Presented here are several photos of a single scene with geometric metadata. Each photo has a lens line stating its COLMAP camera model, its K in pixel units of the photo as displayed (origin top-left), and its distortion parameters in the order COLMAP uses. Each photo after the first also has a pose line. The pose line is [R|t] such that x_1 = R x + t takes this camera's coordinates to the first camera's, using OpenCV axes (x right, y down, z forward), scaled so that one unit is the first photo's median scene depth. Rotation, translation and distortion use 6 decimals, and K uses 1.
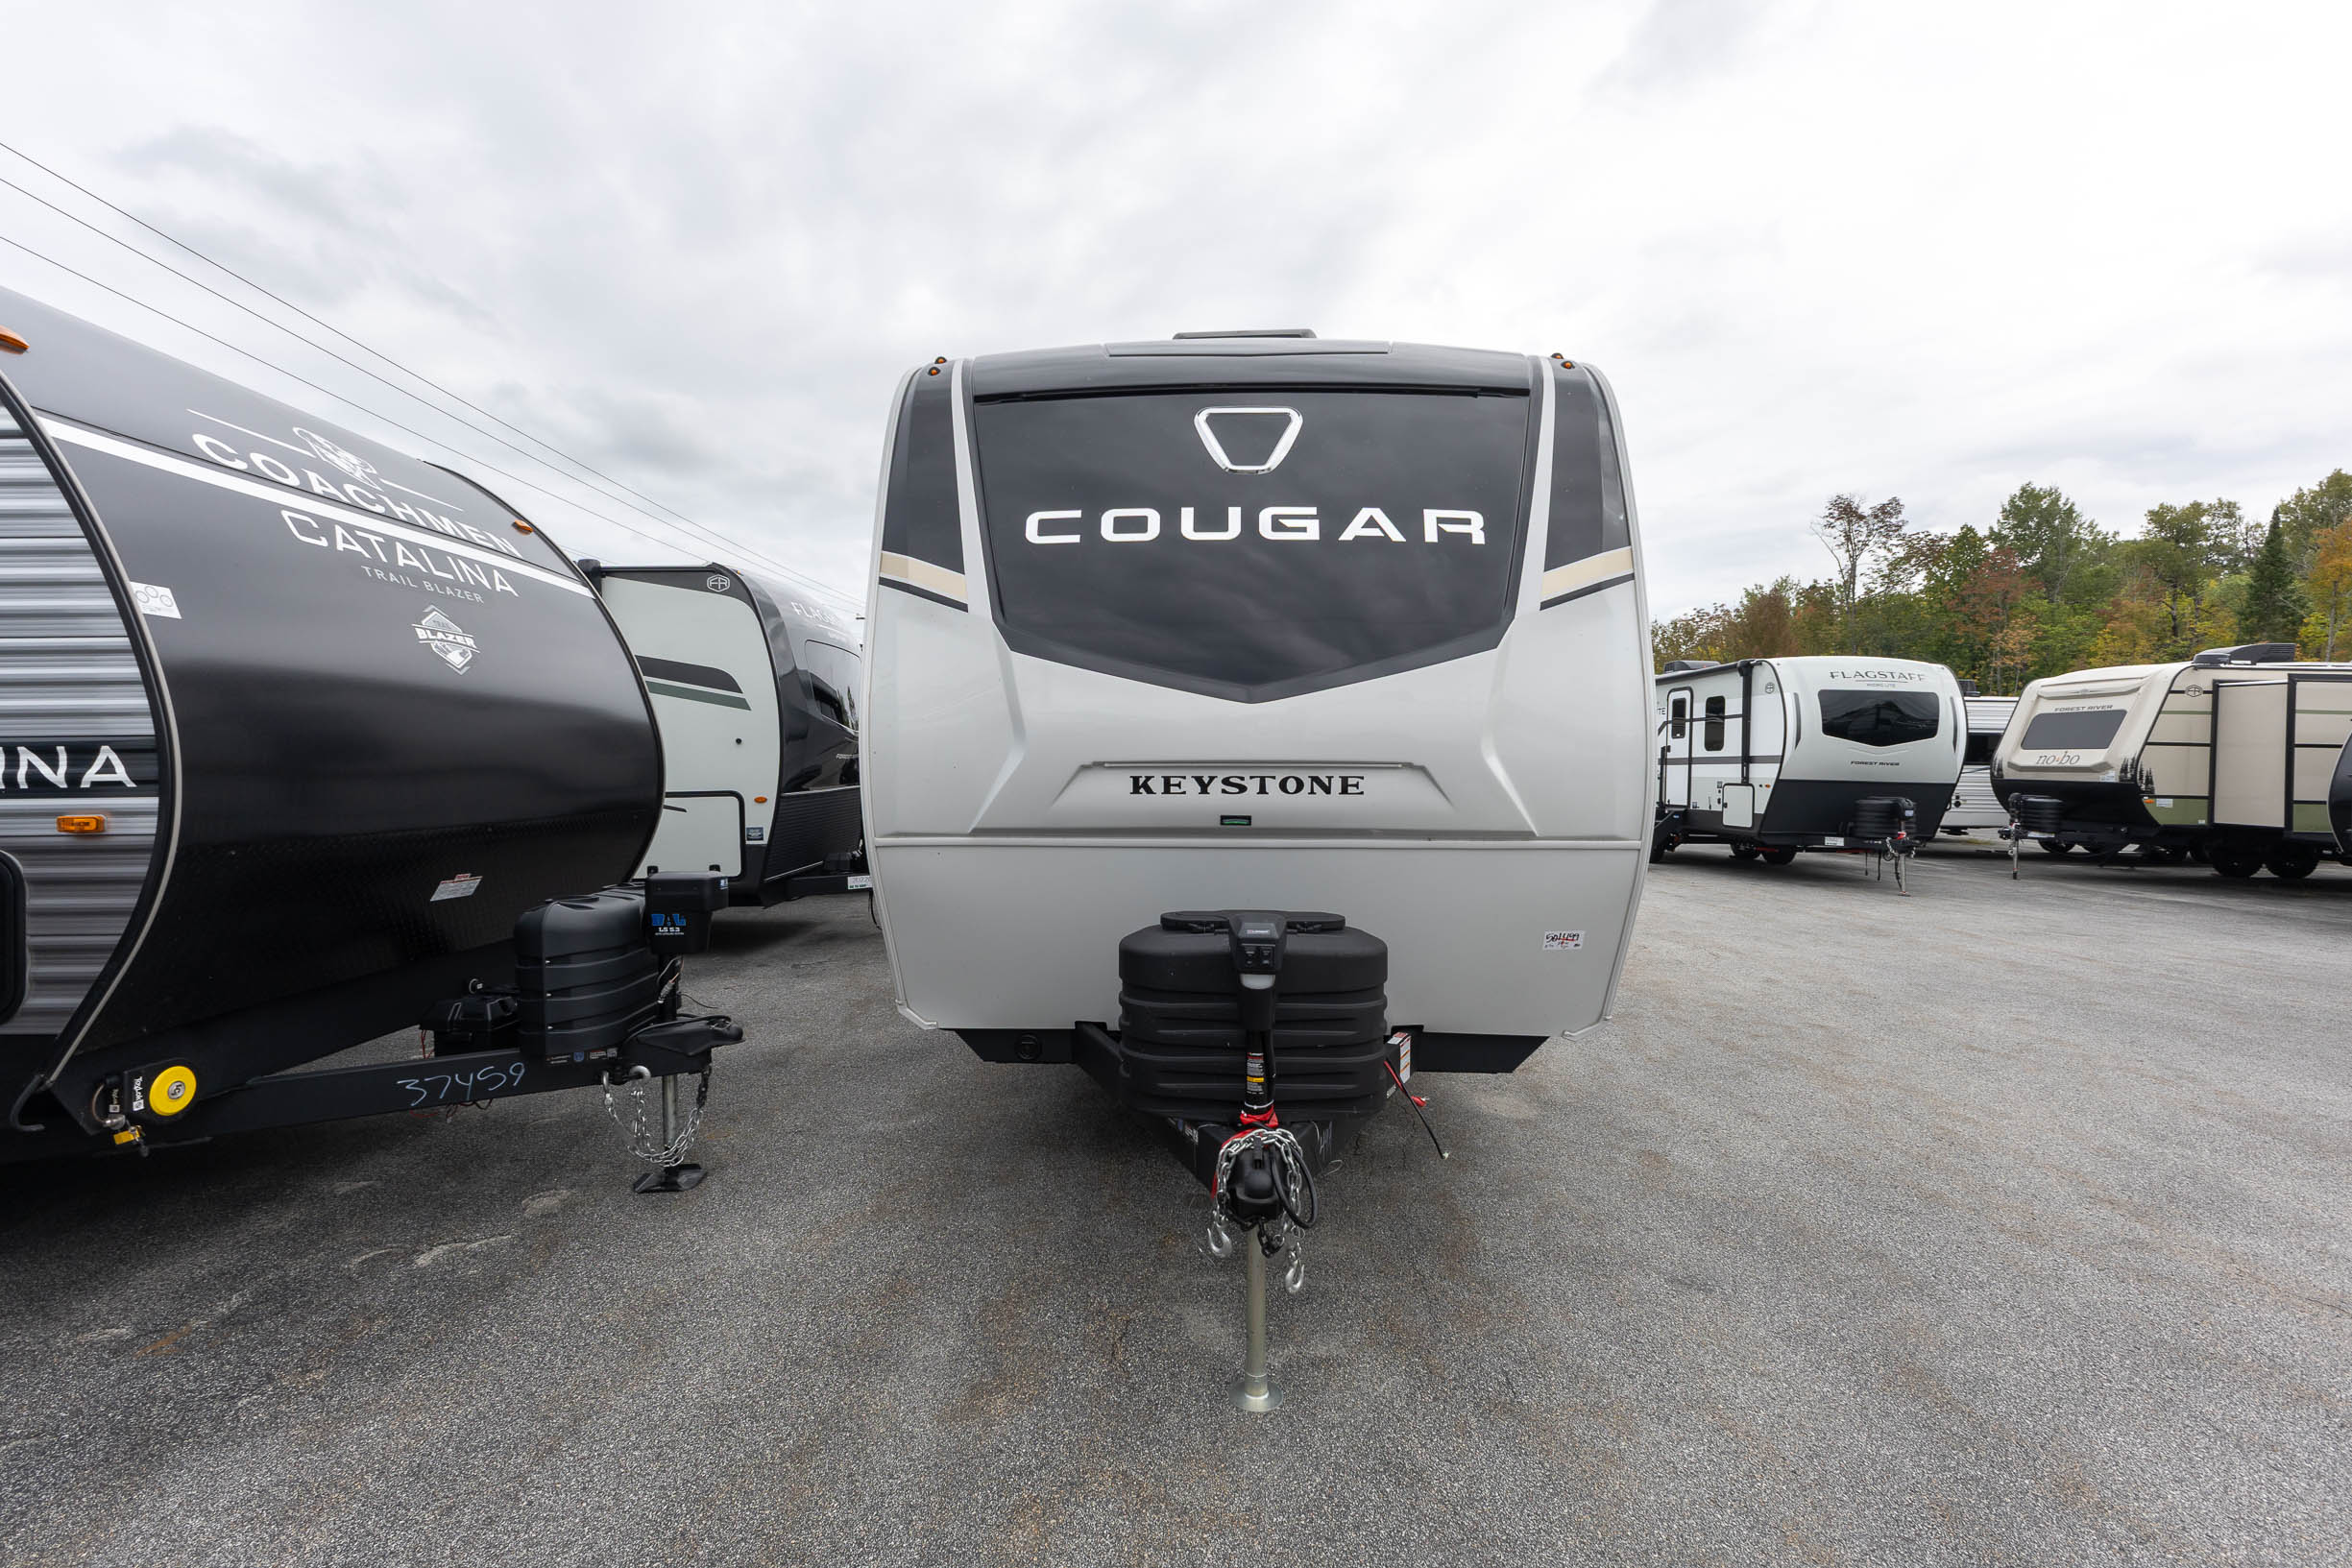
lens RADIAL K [[1024.8, 0, 1279.9], [0, 1024.8, 777.6], [0, 0, 1]] dist [0.016130, -0.002801]
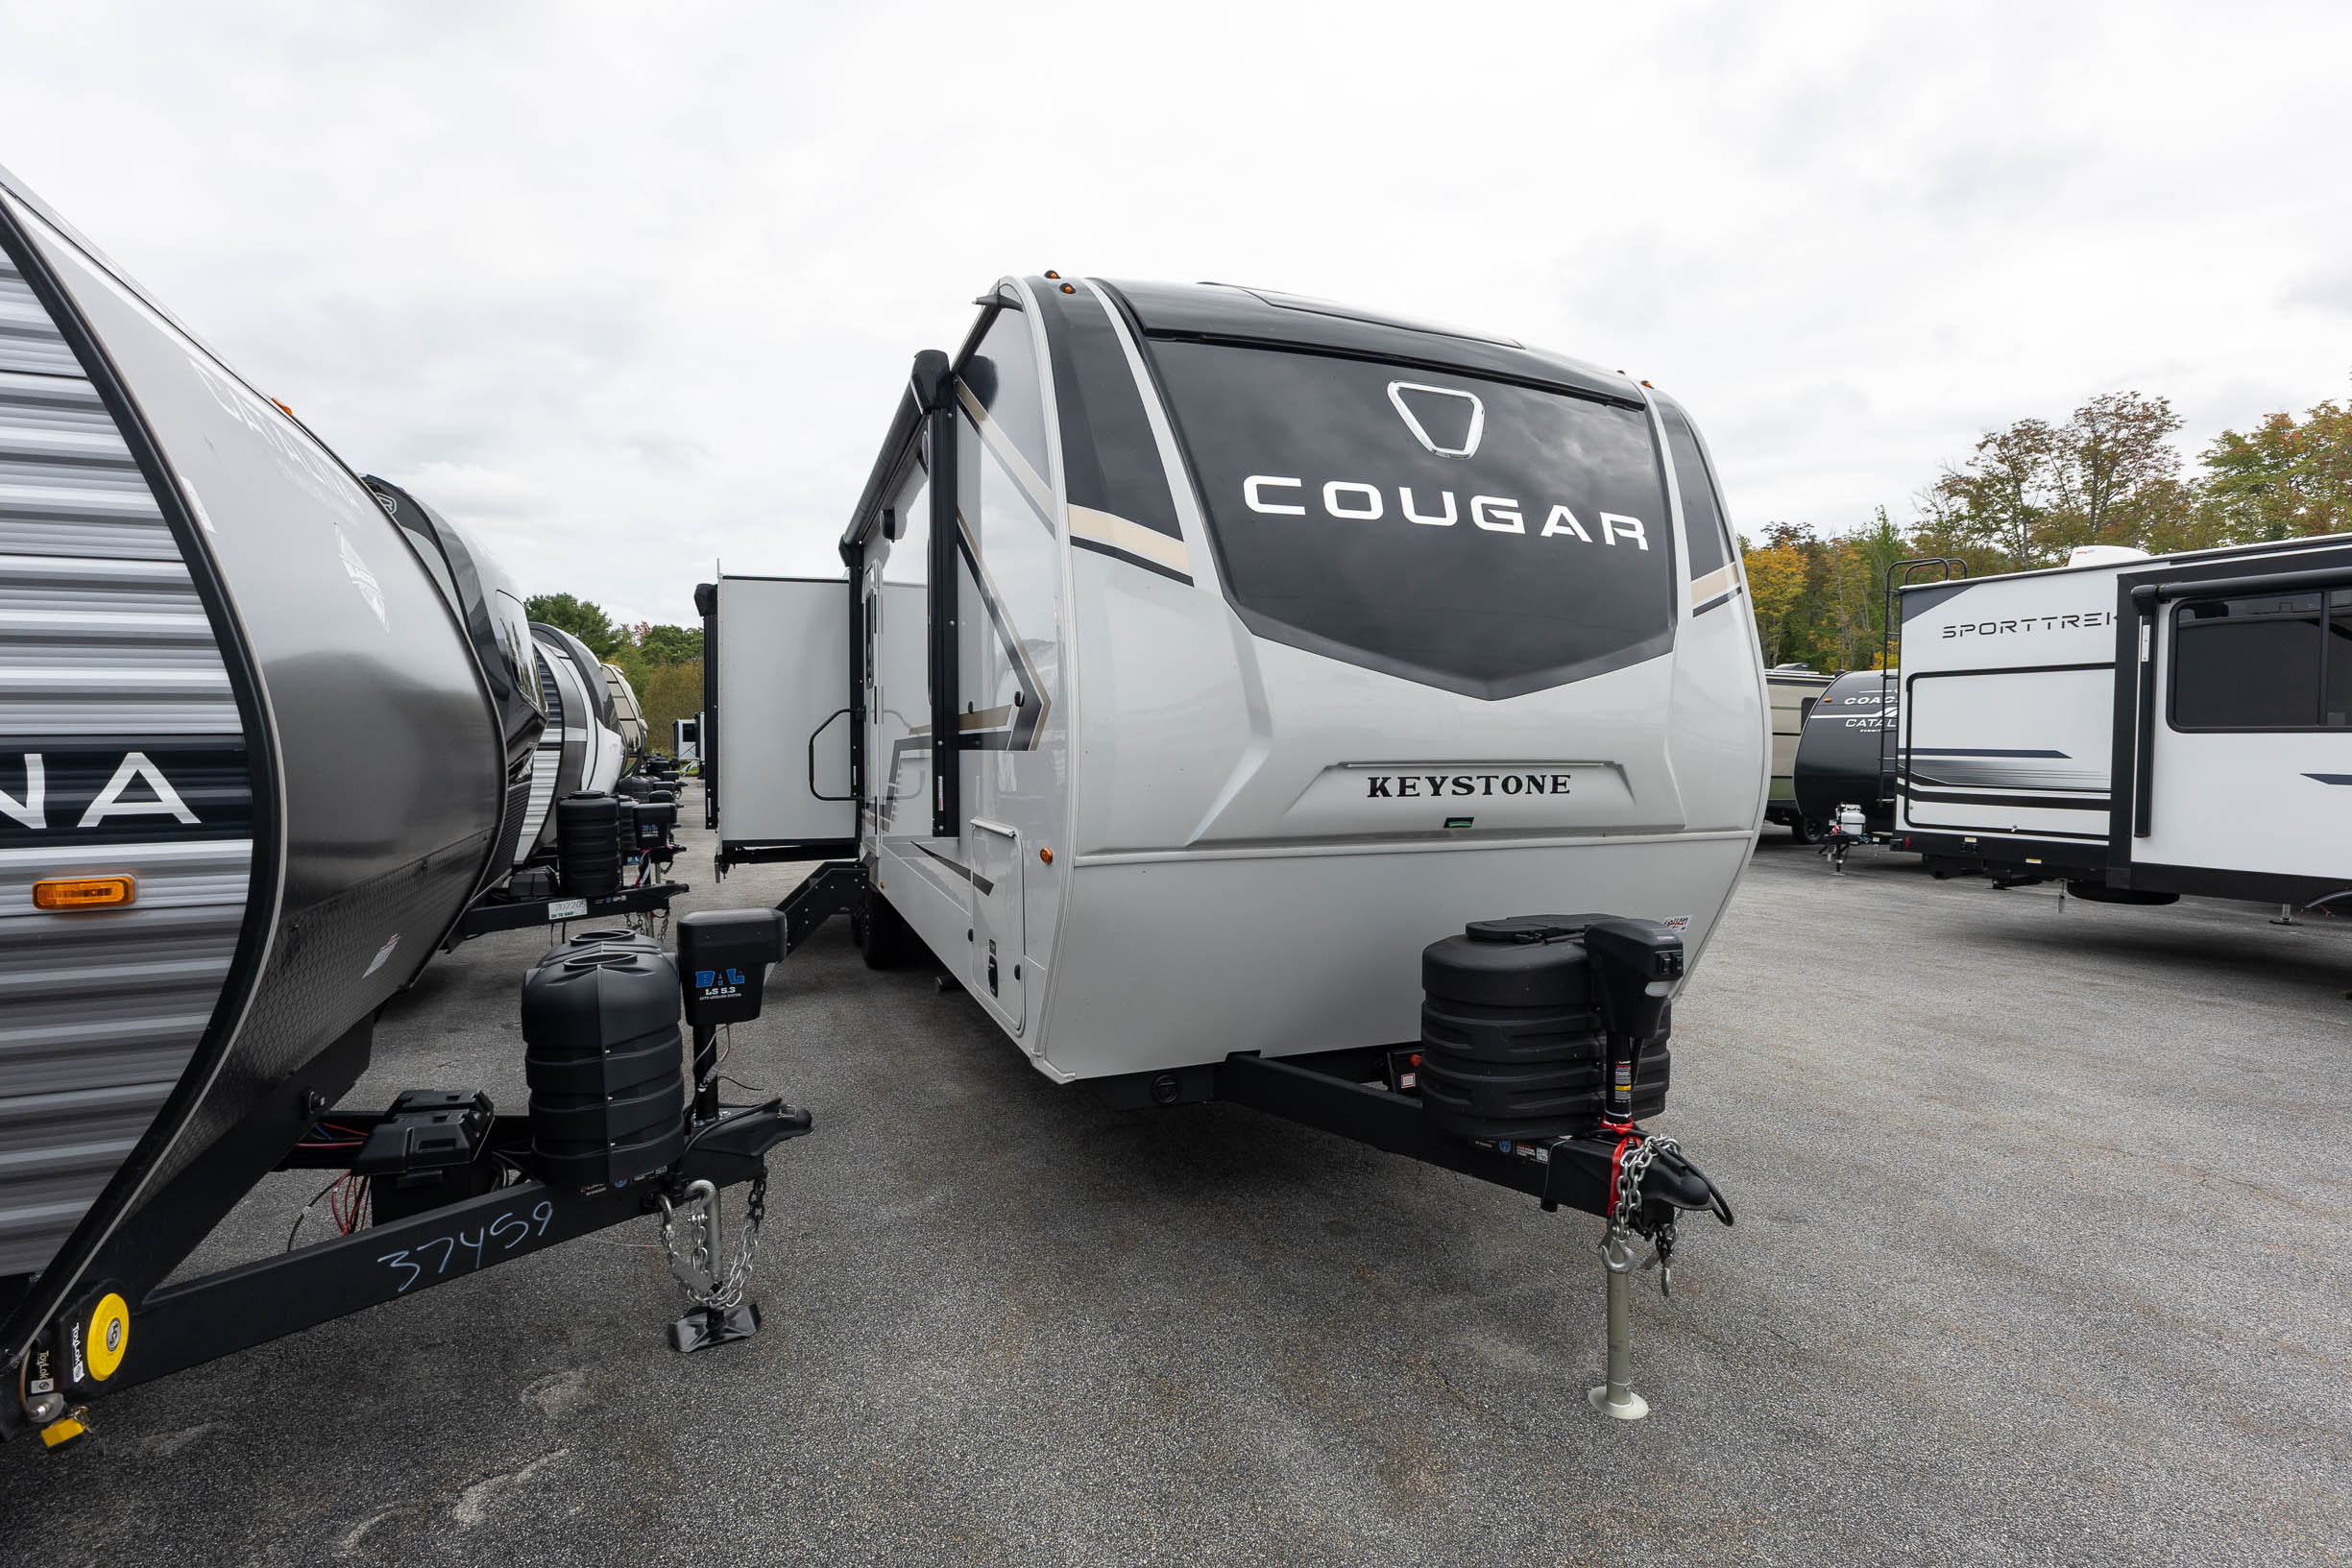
lens RADIAL K [[1067.5, 0, 1190.0], [0, 1067.5, 773.2], [0, 0, 1]] dist [0.000061, -0.002661]
pose [[0.916652, -0.010261, 0.399555, -0.667674], [0.004424, 0.999870, 0.015528, -0.020521], [-0.399662, -0.012466, 0.916578, 0.191581]]
